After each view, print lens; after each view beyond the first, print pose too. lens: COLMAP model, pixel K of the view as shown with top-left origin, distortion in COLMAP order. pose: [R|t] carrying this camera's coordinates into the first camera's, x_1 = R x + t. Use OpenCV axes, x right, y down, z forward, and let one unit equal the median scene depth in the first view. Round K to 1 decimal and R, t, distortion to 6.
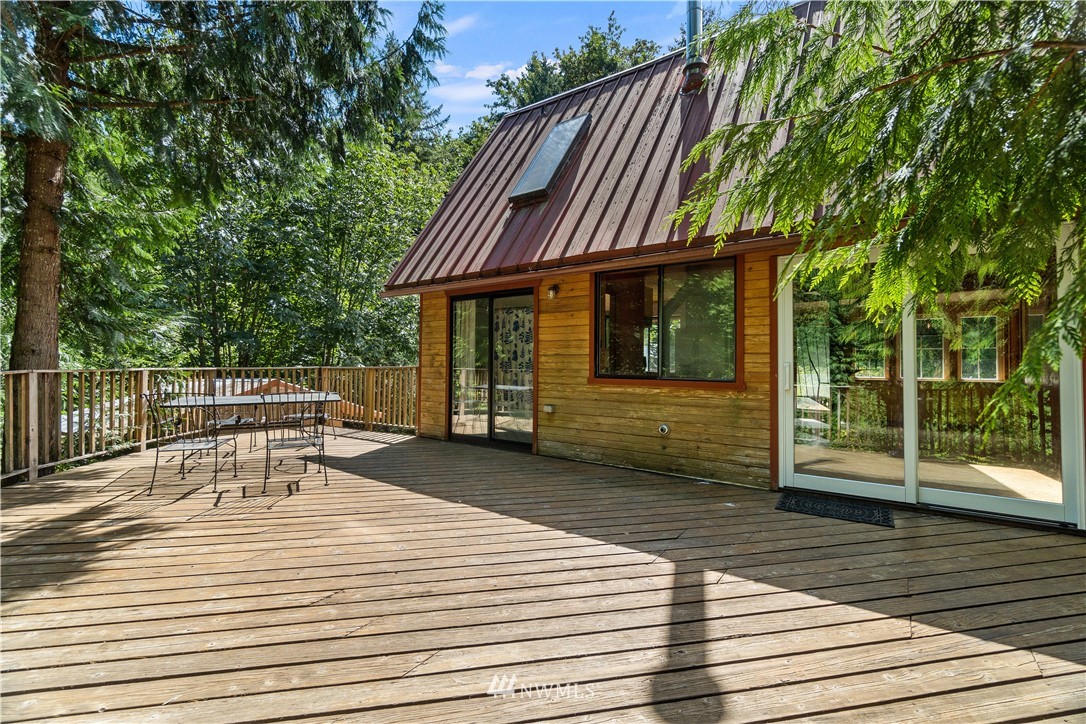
lens RADIAL K [[465.7, 0, 543.5], [0, 465.7, 359.7], [0, 0, 1]] dist [-0.000033, -0.000011]
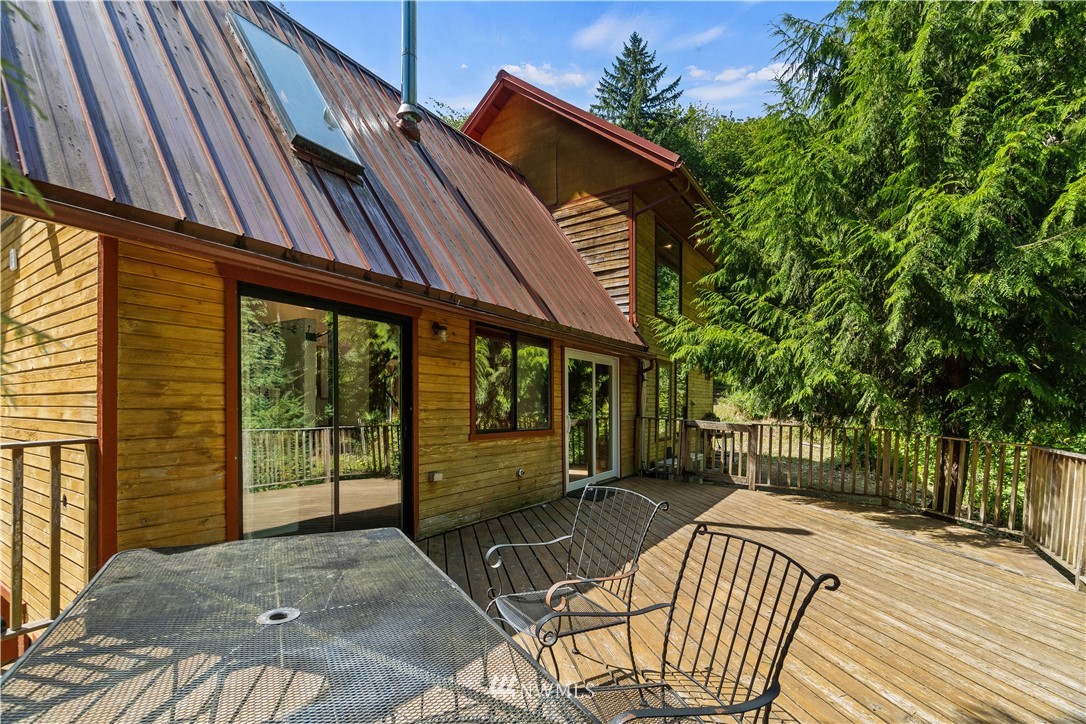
lens RADIAL K [[465.7, 0, 550.1], [0, 465.7, 409.6], [0, 0, 1]] dist [-0.000033, -0.000011]
pose [[-0.044600, -0.004842, 0.998993, -0.822913], [-0.002831, 0.999985, 0.004721, -0.015072], [-0.999001, -0.002618, -0.044613, 0.863268]]
